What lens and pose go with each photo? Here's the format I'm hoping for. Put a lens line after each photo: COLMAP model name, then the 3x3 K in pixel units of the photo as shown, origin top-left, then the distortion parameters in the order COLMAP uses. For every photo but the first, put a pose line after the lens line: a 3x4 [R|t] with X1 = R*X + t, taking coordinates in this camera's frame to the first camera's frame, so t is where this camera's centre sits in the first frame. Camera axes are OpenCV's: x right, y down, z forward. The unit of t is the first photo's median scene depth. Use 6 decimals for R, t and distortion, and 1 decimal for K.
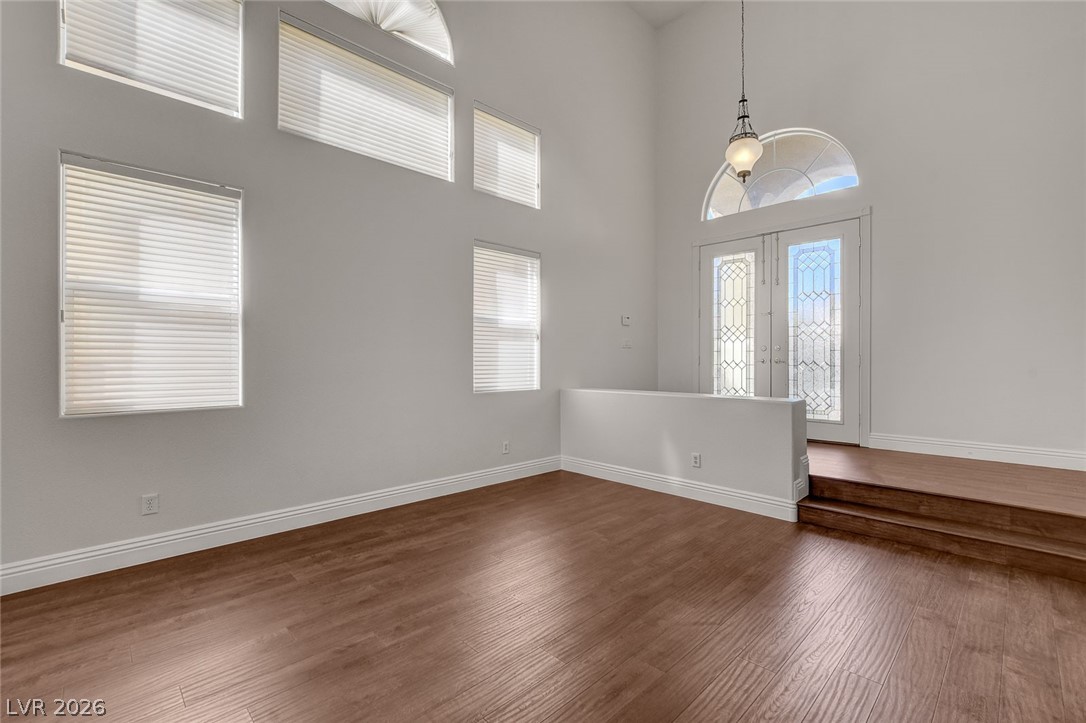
lens RADIAL K [[489.3, 0, 522.1], [0, 489.3, 367.5], [0, 0, 1]] dist [0.014224, 0.000080]
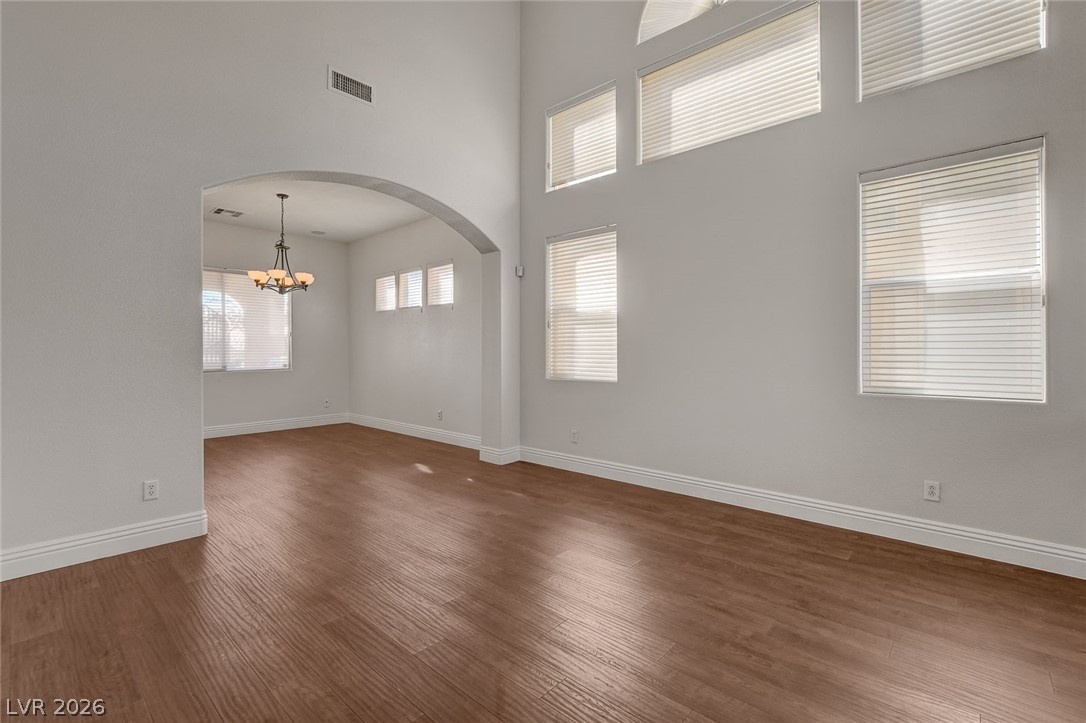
lens RADIAL K [[477.6, 0, 543.5], [0, 477.6, 359.7], [0, 0, 1]] dist [-0.012106, 0.000679]
pose [[0.092056, 0.022986, -0.995489, 0.717088], [-0.011055, 0.999695, 0.022061, -0.009816], [0.995692, 0.008974, 0.092282, 0.660210]]
